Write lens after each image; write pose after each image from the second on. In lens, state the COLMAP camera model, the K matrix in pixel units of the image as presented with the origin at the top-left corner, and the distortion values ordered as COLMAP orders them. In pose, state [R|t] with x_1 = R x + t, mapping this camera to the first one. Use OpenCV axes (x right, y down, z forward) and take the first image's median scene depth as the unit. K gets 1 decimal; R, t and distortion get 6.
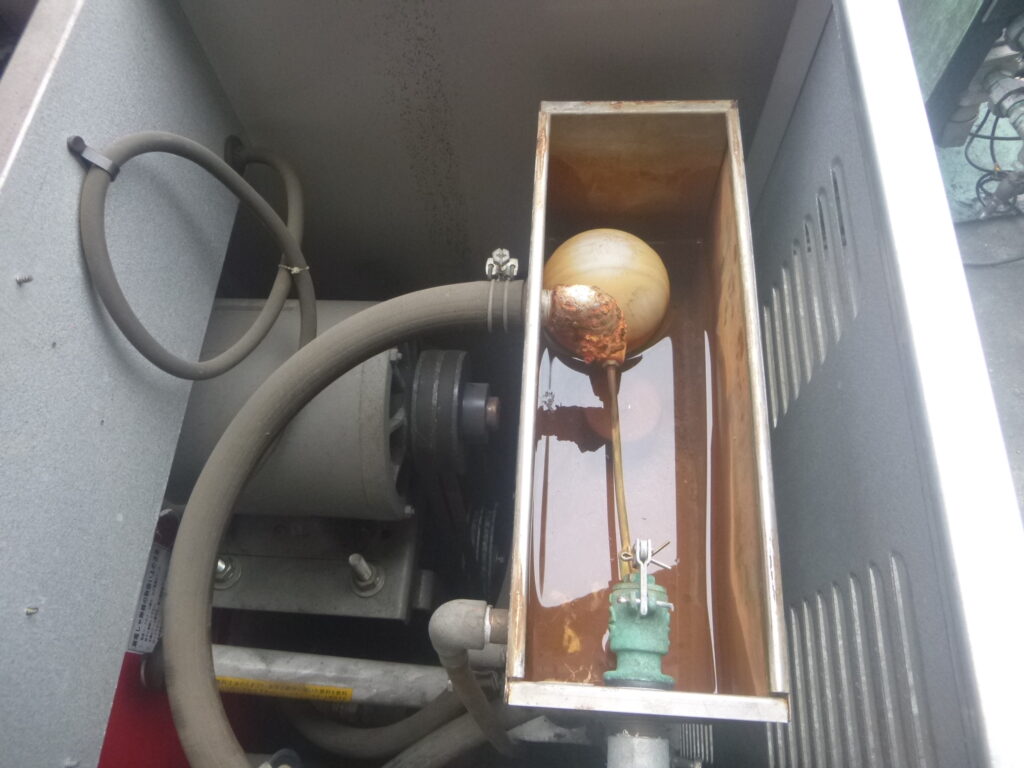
lens RADIAL K [[755.6, 0, 512.5], [0, 755.6, 380.3], [0, 0, 1]] dist [-0.043878, -0.001327]
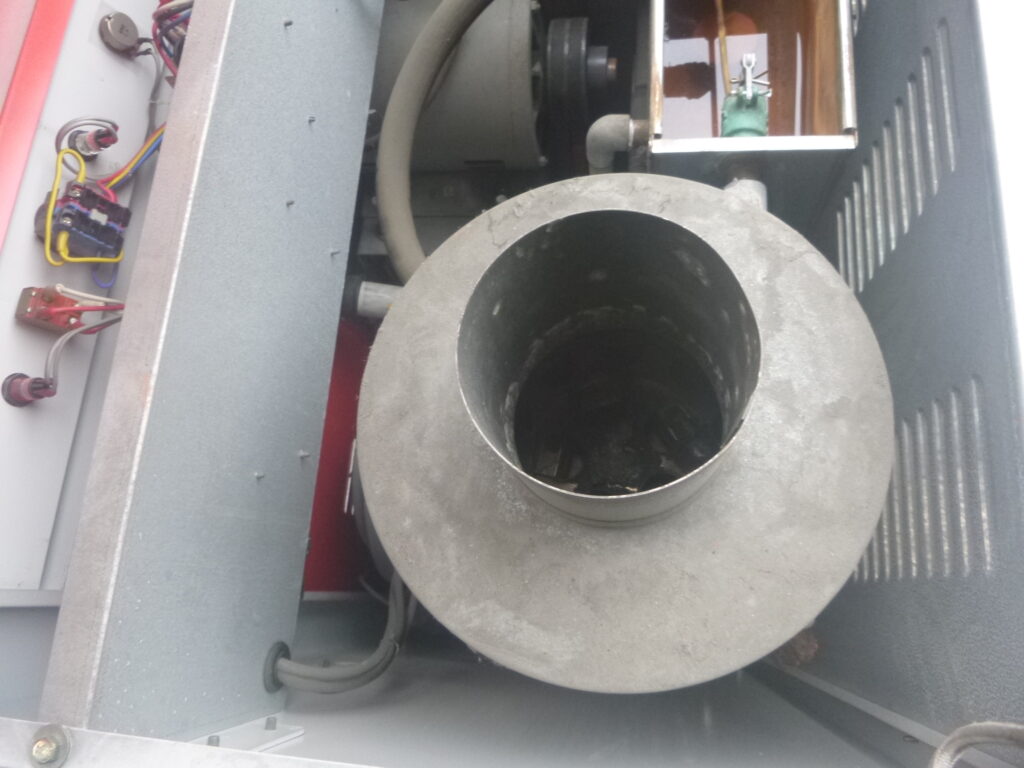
lens RADIAL K [[755.6, 0, 507.3], [0, 755.6, 402.6], [0, 0, 1]] dist [-0.043878, -0.001327]
pose [[0.994445, -0.008220, -0.104935, -0.095904], [0.027161, 0.983222, 0.180378, 0.457578], [0.101692, -0.182227, 0.977984, -0.364335]]
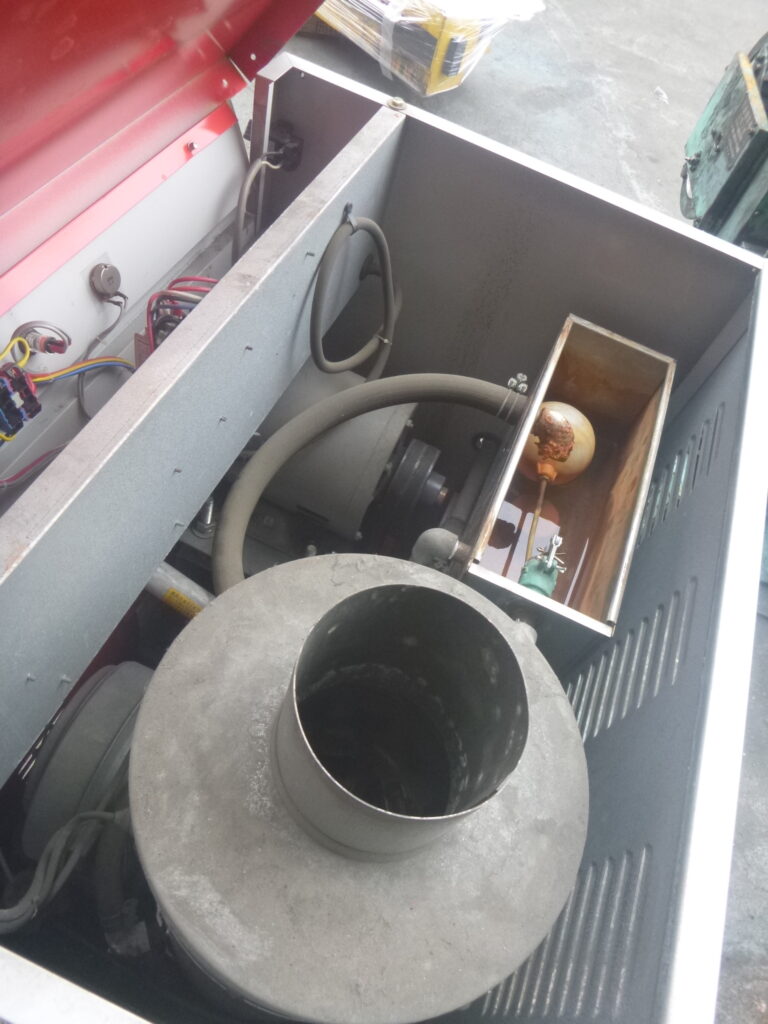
lens RADIAL K [[755.6, 0, 385.6], [0, 755.6, 515.5], [0, 0, 1]] dist [-0.043878, -0.001327]
pose [[0.909846, 0.413263, 0.037325, -0.217835], [-0.399498, 0.896740, -0.190418, 0.526200], [-0.112164, 0.158340, 0.980993, -0.531669]]
